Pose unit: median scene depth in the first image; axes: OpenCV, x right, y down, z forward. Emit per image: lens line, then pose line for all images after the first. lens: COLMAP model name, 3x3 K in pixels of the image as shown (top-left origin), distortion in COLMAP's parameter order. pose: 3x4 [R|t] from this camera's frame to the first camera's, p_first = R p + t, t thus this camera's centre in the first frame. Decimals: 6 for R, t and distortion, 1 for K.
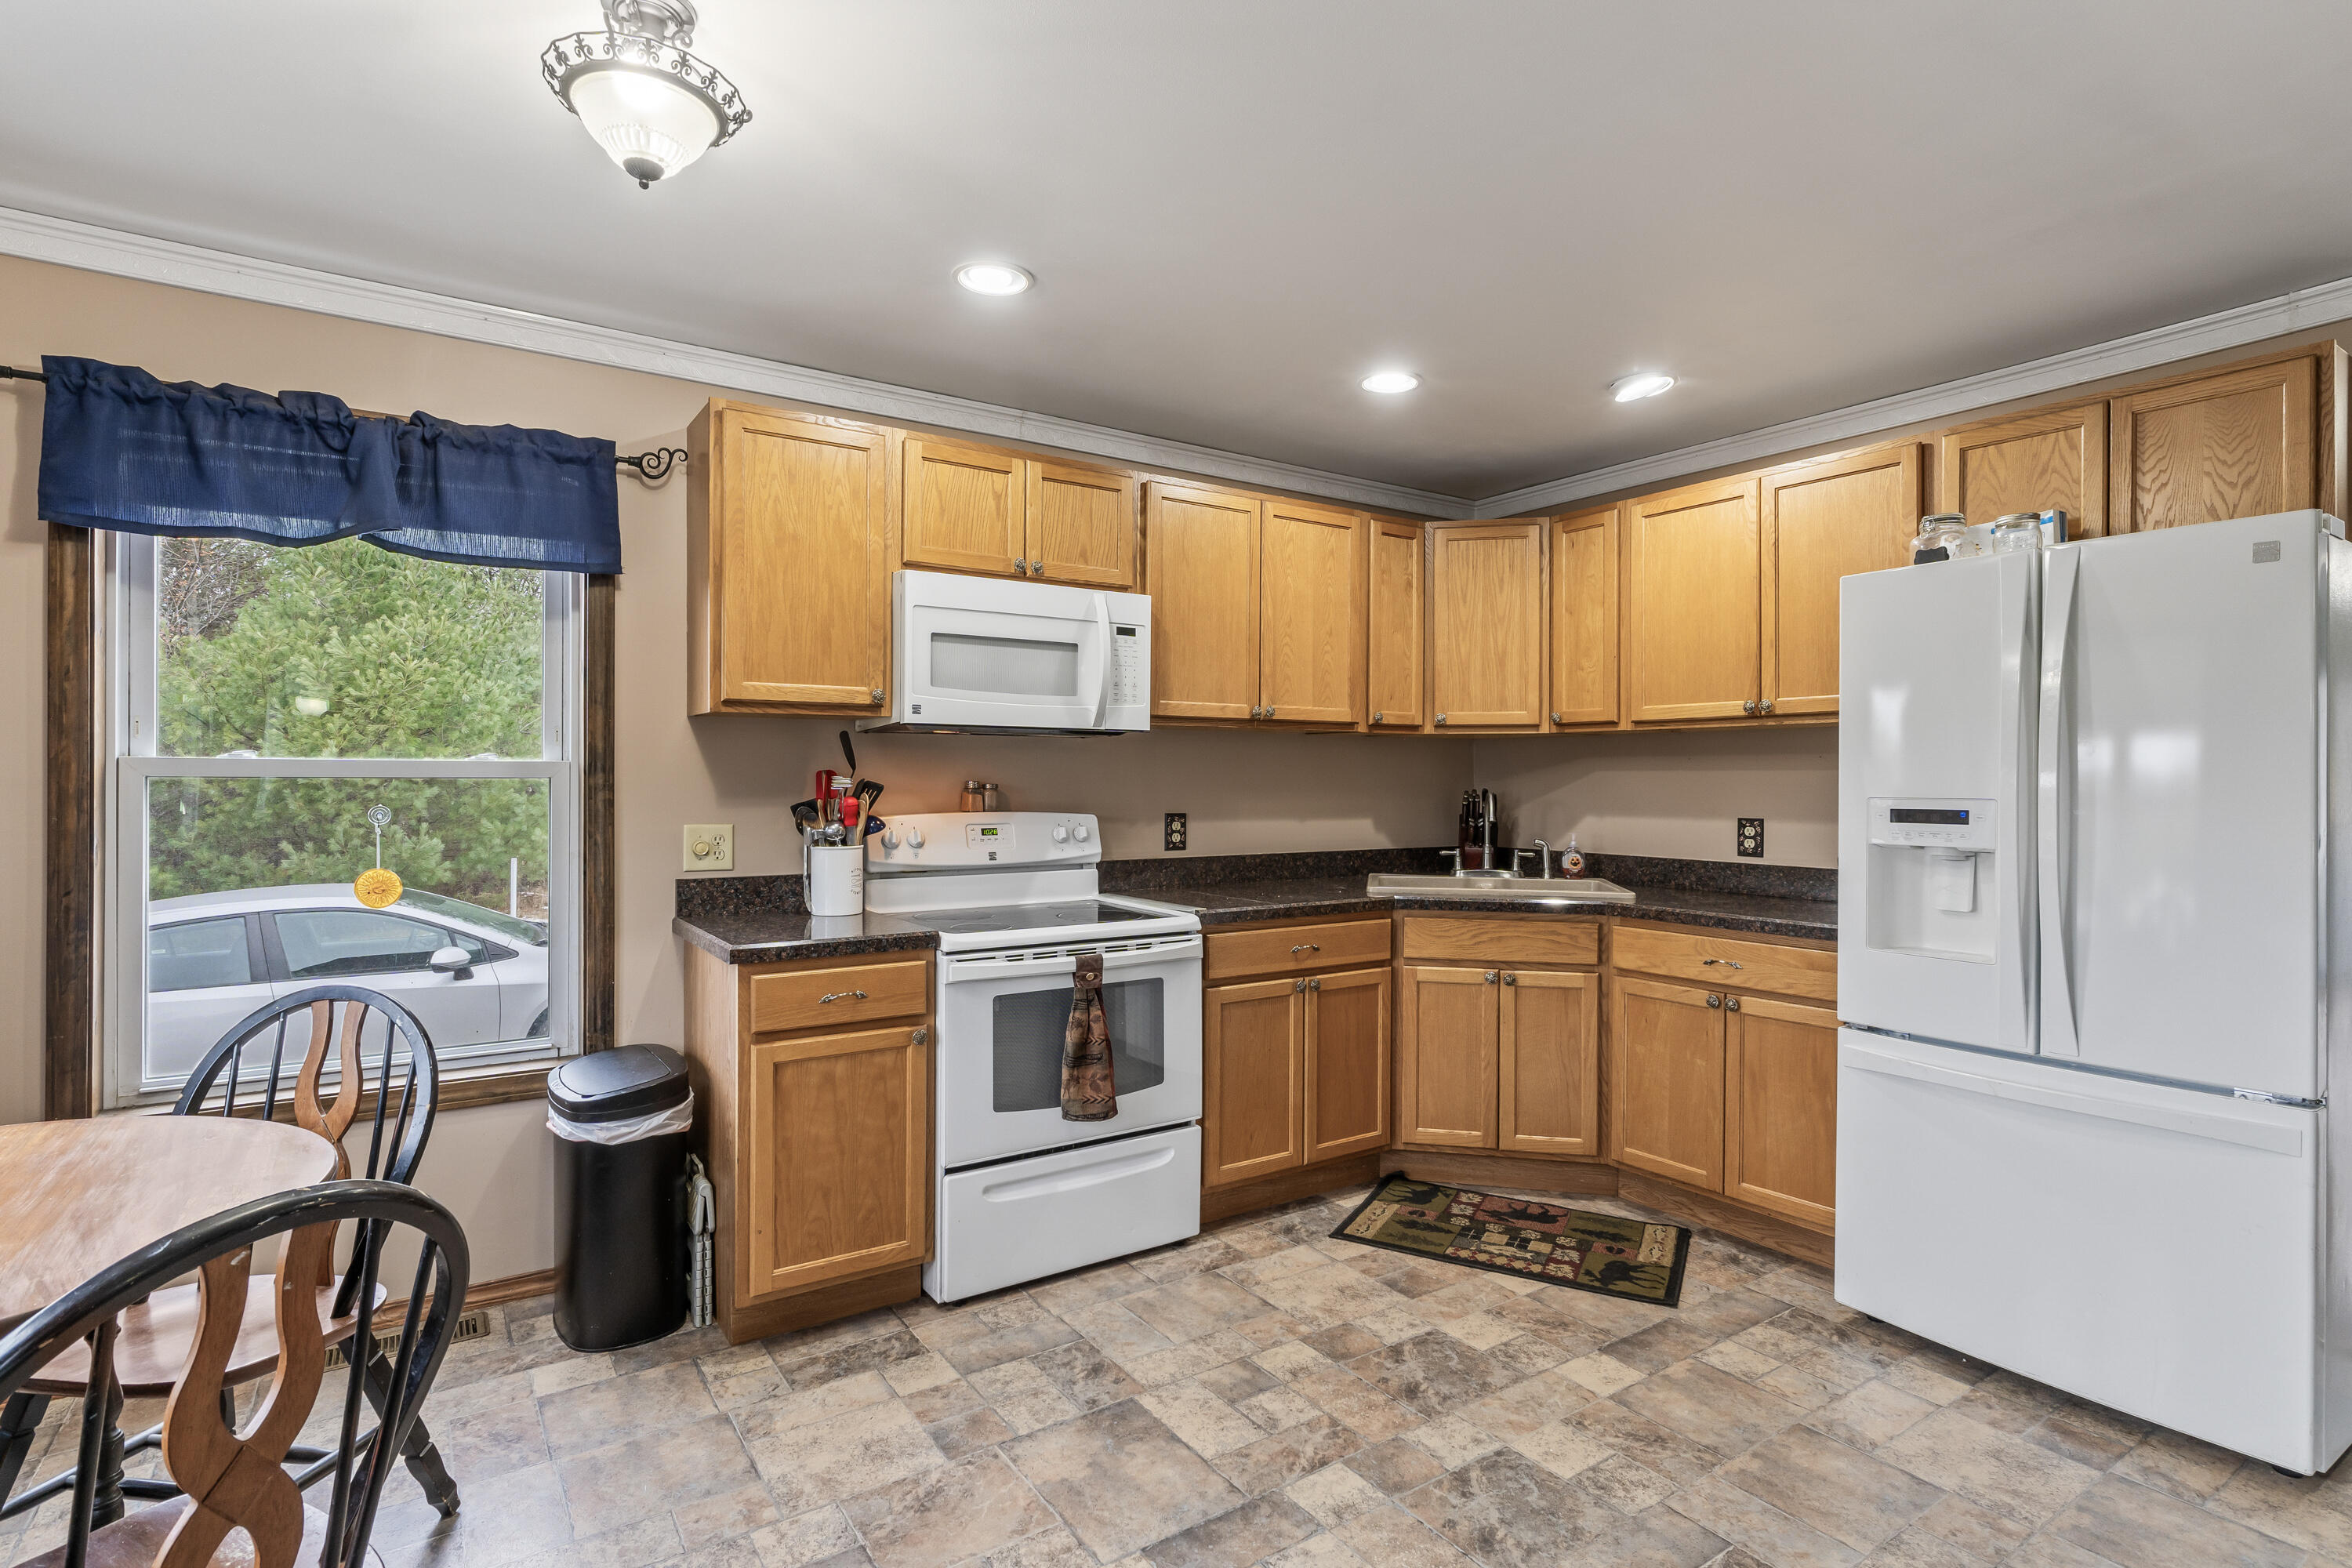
lens RADIAL K [[1157.8, 0, 1173.0], [0, 1157.8, 774.1], [0, 0, 1]] dist [-0.009145, -0.000100]
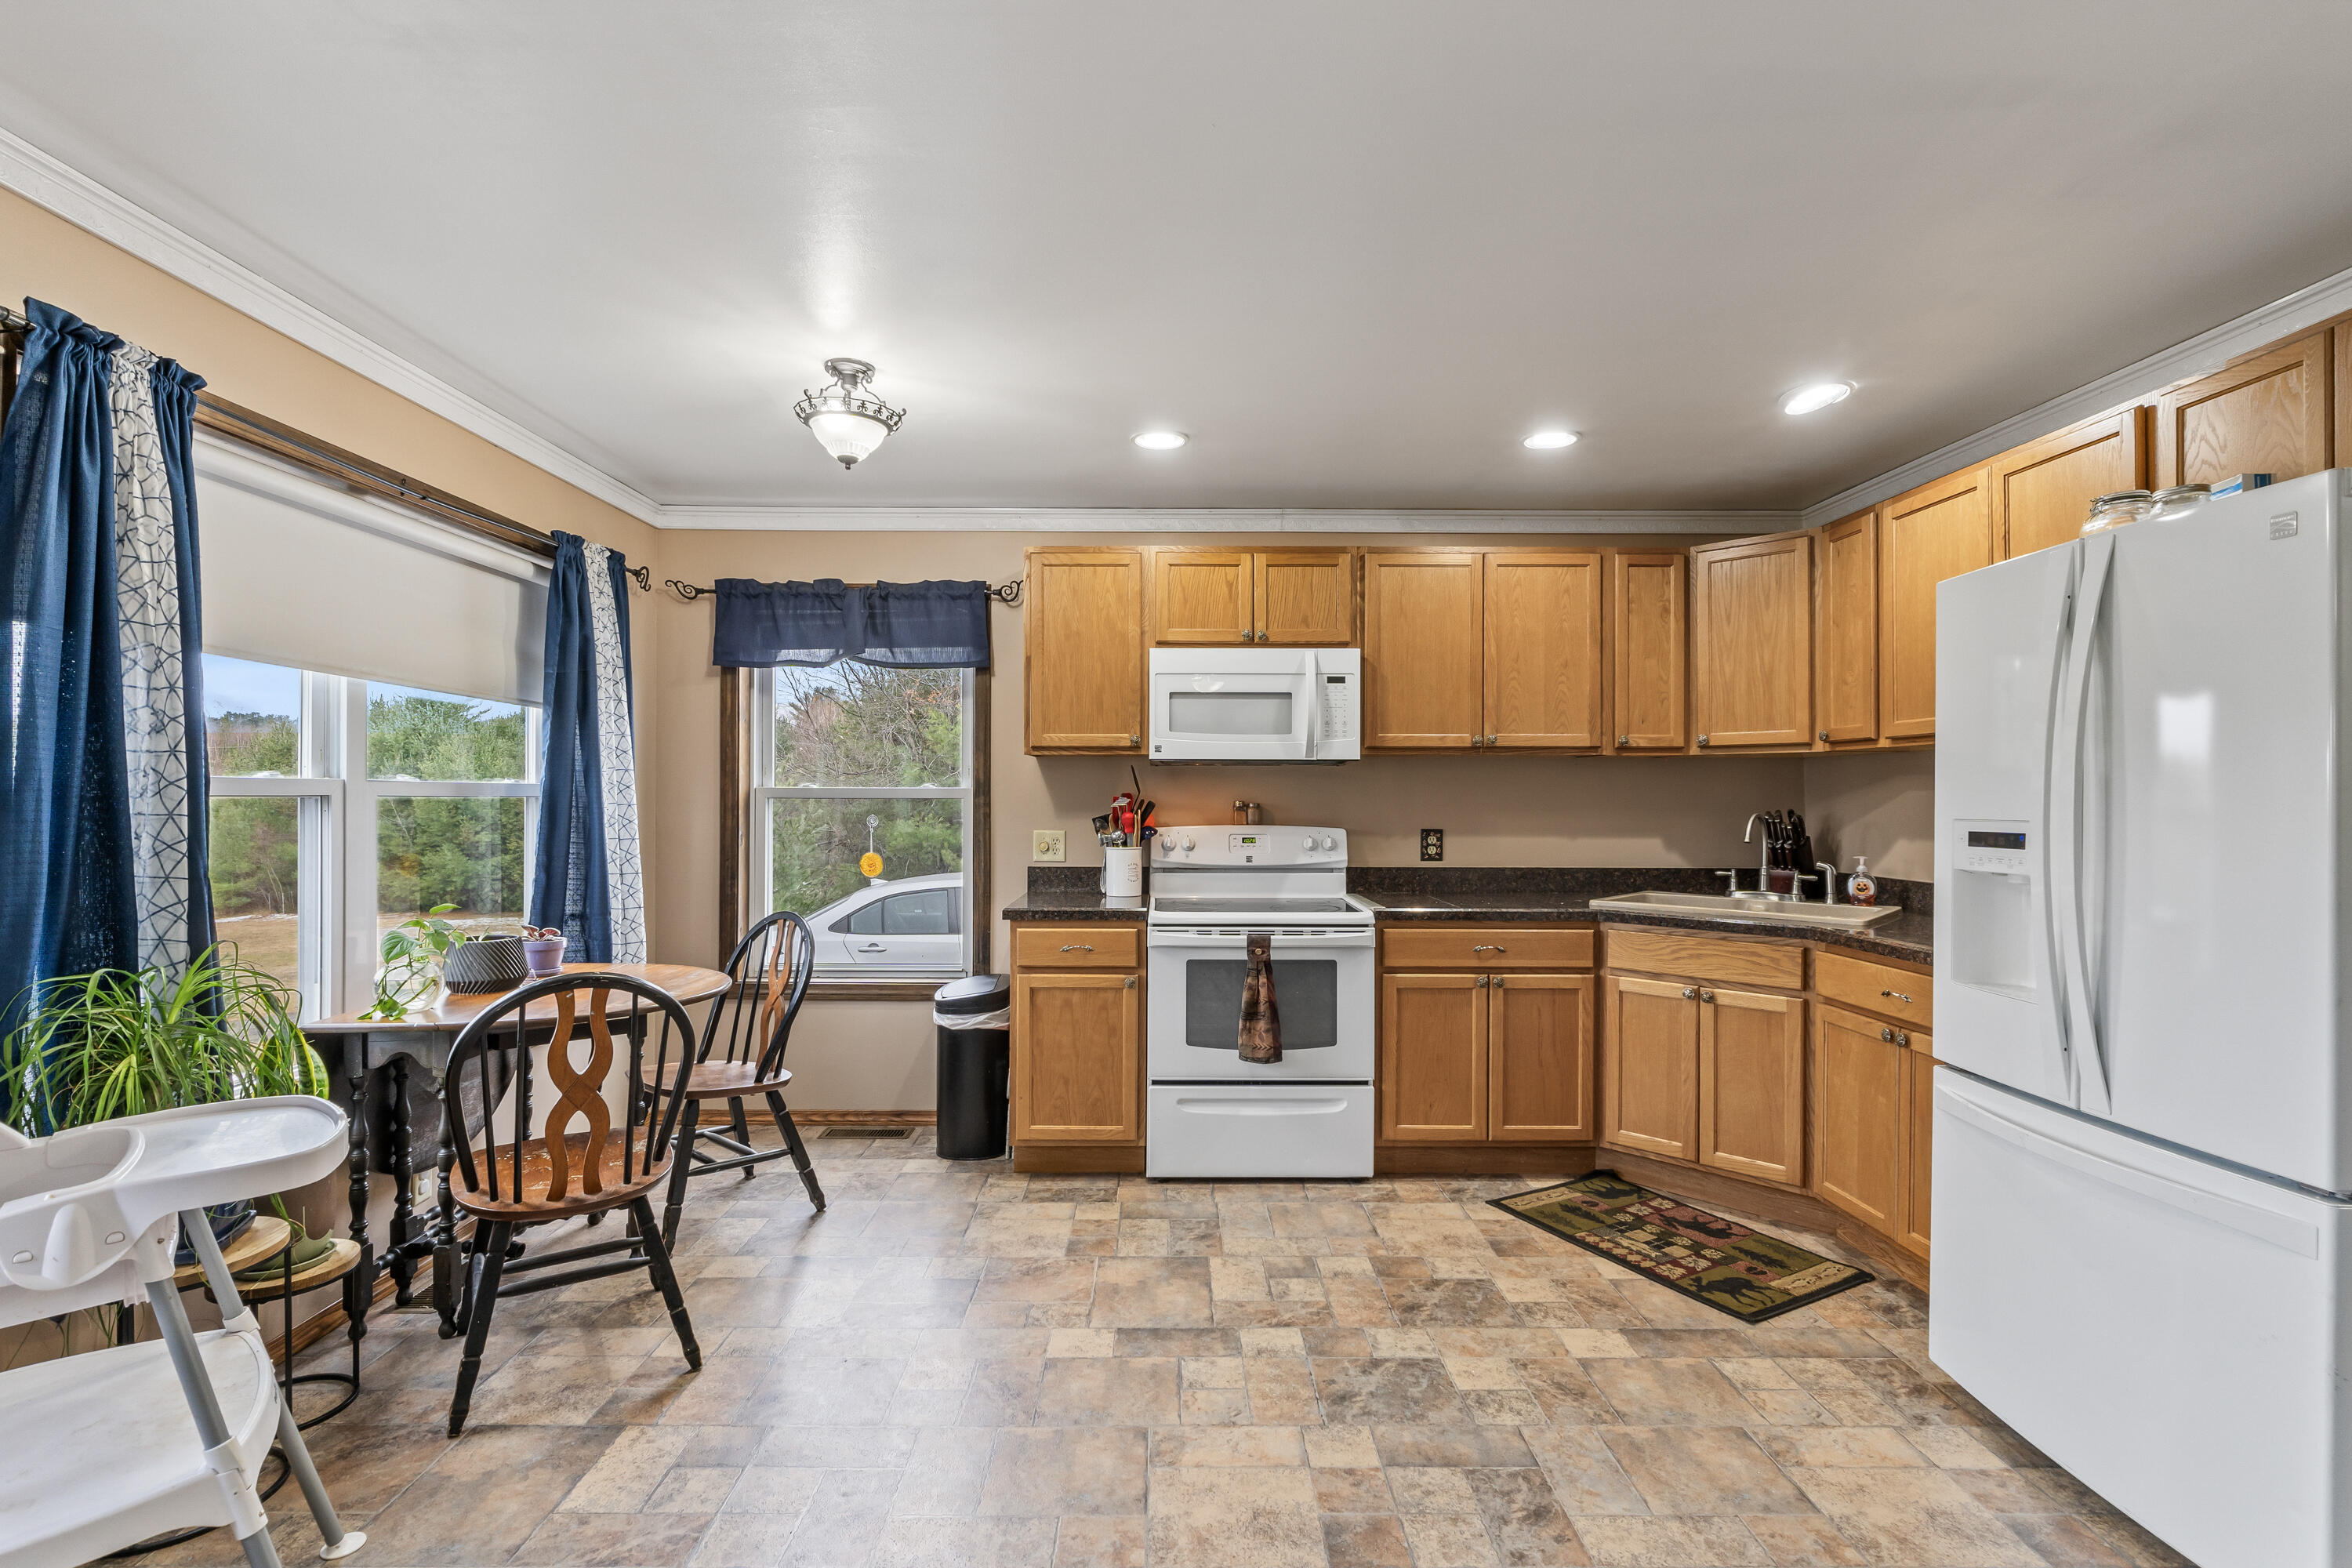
lens RADIAL K [[1086.7, 0, 1157.6], [0, 1086.7, 784.5], [0, 0, 1]] dist [-0.010040, 0.000721]
pose [[0.827869, -0.007922, -0.560866, 0.471965], [0.002403, 0.999941, -0.010578, 0.000182], [0.560917, 0.007409, 0.827839, -0.066307]]
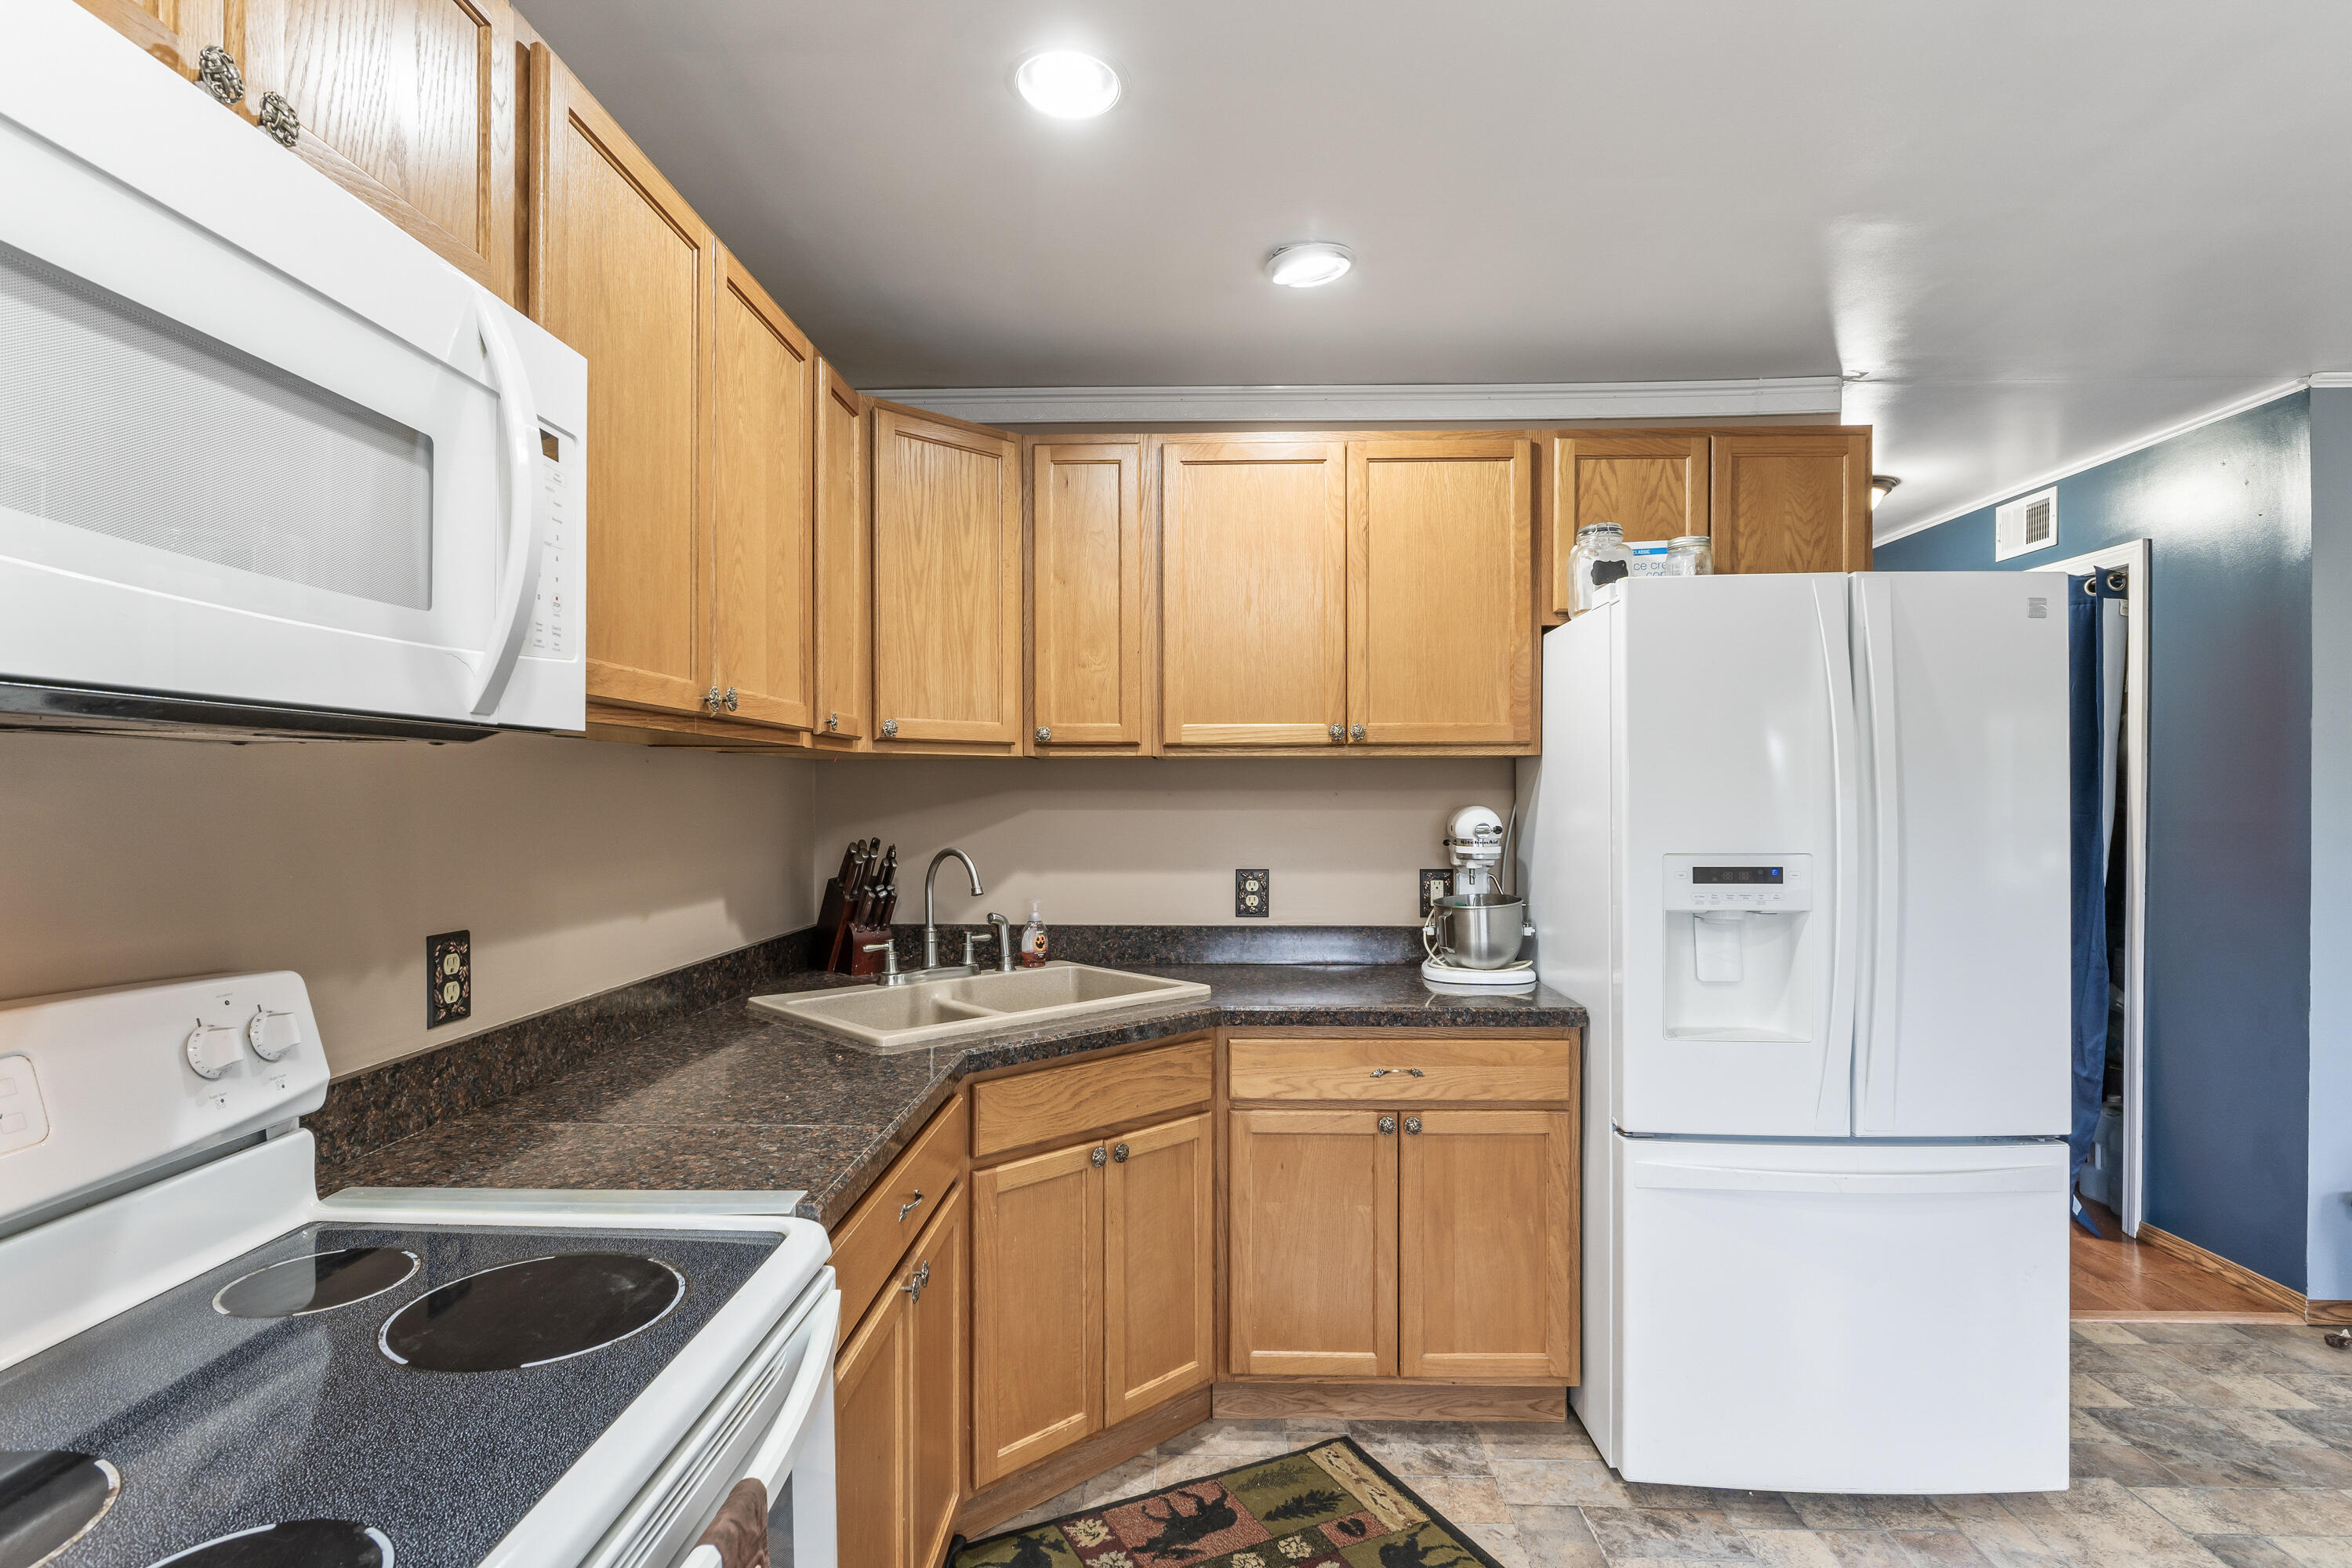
lens RADIAL K [[1157.8, 0, 1171.5], [0, 1157.8, 804.5], [0, 0, 1]] dist [-0.009145, -0.000100]
pose [[0.584169, -0.011701, 0.811548, -0.219389], [0.000030, 0.999896, 0.014395, -0.021625], [-0.811632, -0.008385, 0.584109, 0.679292]]
